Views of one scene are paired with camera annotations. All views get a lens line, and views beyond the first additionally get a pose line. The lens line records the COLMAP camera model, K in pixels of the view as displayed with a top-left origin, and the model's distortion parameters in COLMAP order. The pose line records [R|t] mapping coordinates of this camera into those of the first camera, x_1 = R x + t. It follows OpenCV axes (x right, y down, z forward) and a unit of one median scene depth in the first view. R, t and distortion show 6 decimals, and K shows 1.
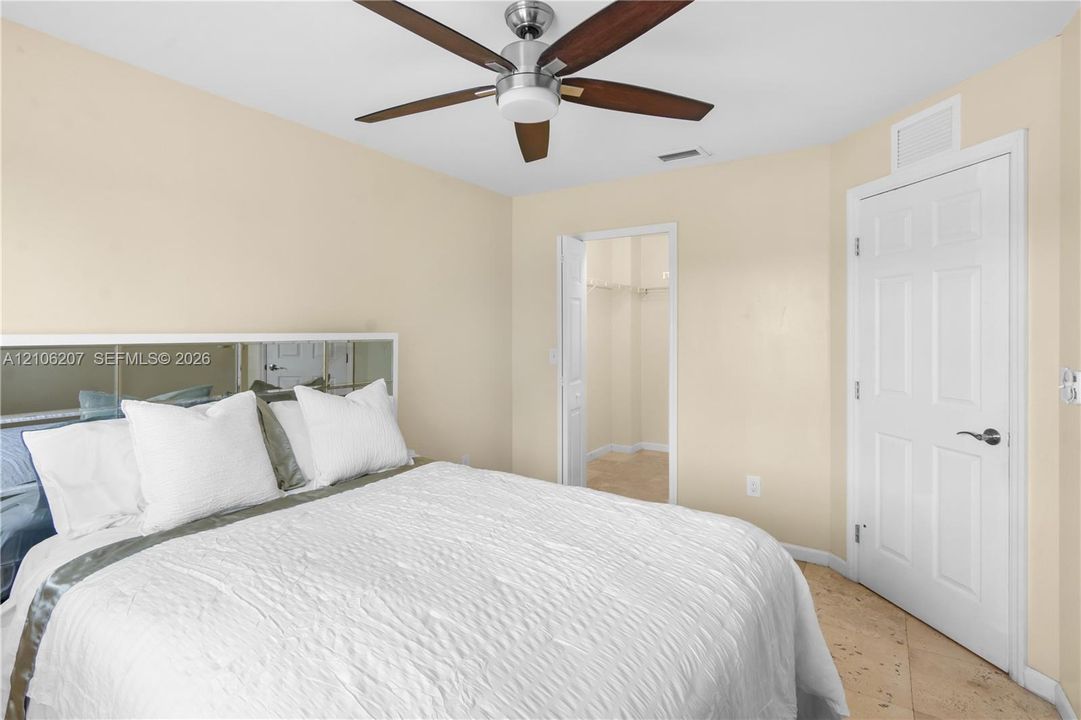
lens RADIAL K [[536.5, 0, 539.9], [0, 536.5, 328.6], [0, 0, 1]] dist [0.001840, 0.000029]
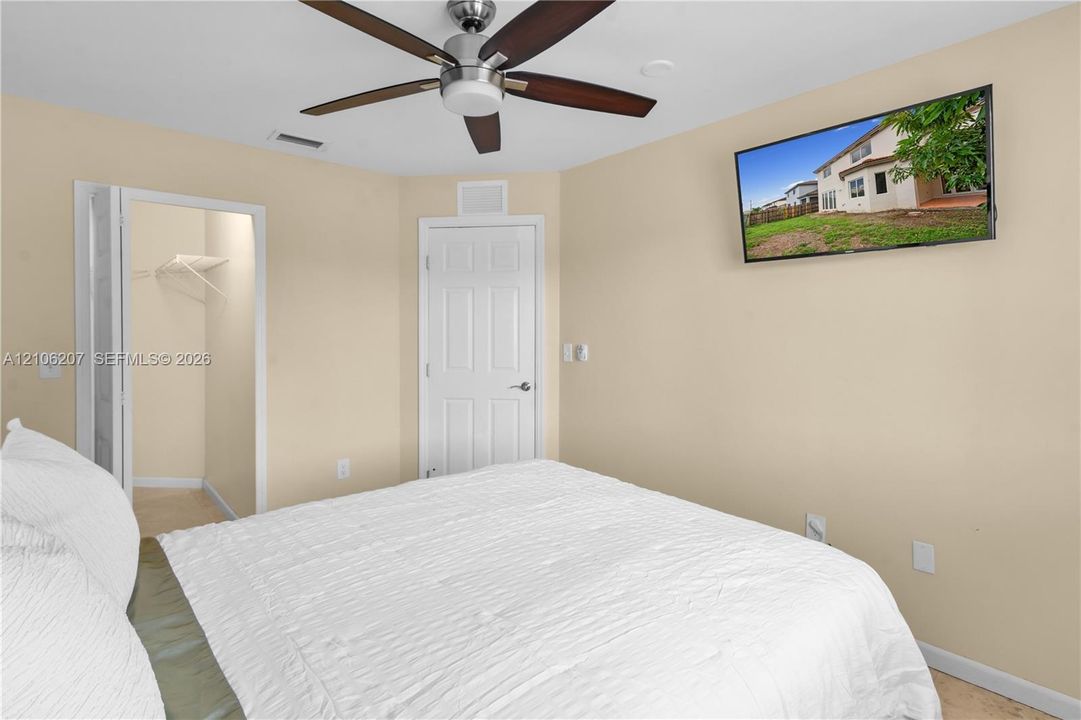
lens RADIAL K [[521.6, 0, 539.9], [0, 521.6, 333.1], [0, 0, 1]] dist [0.014092, 0.000105]
pose [[0.271188, -0.011261, 0.962461, -0.778992], [-0.001488, 0.999925, 0.012119, 0.008714], [-0.962525, -0.004718, 0.271151, 0.505730]]
